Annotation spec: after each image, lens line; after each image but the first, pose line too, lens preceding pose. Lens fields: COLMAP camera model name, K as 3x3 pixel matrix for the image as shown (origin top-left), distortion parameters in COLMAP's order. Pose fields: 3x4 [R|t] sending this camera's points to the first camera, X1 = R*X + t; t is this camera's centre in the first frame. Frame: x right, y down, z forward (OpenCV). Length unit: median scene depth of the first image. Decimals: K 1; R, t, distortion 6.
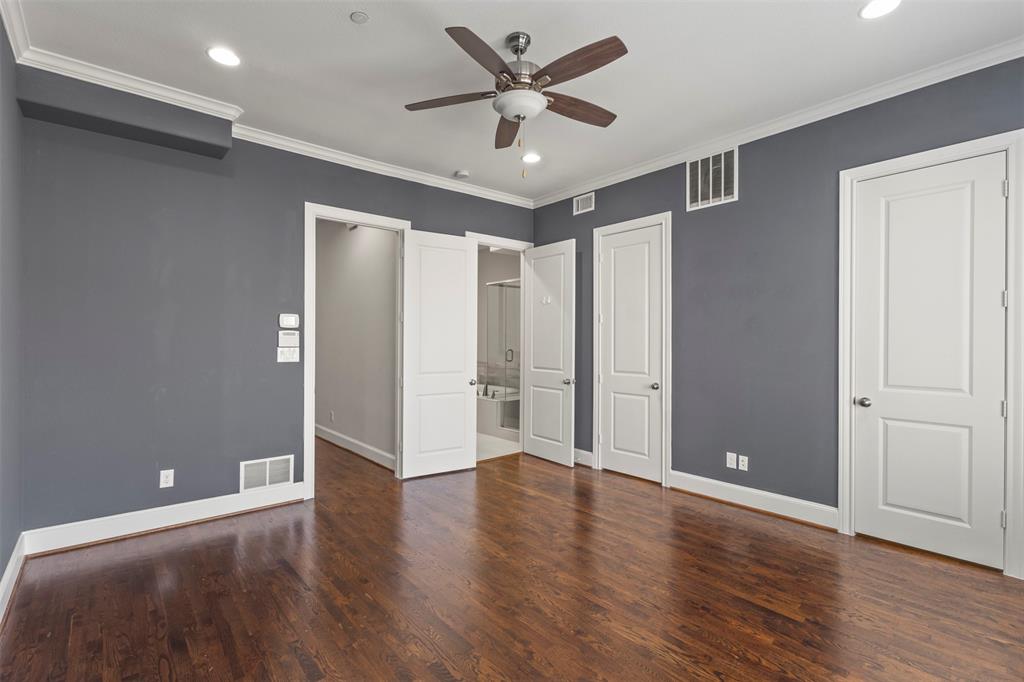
lens RADIAL K [[471.8, 0, 507.7], [0, 471.8, 344.3], [0, 0, 1]] dist [-0.002840, -0.000204]
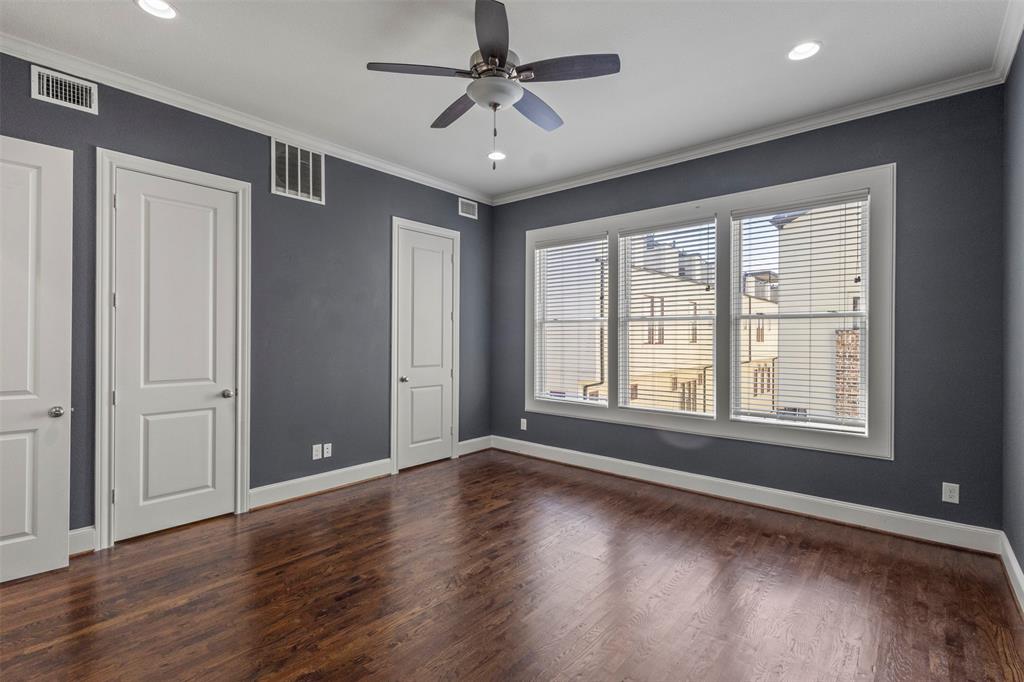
lens RADIAL K [[471.7, 0, 512.0], [0, 471.7, 341.0], [0, 0, 1]] dist [-0.000993, 0.001299]
pose [[-0.161624, -0.006201, 0.986833, -0.607252], [0.001675, 0.999977, 0.006558, -0.004881], [-0.986851, 0.002713, -0.161610, 0.725298]]
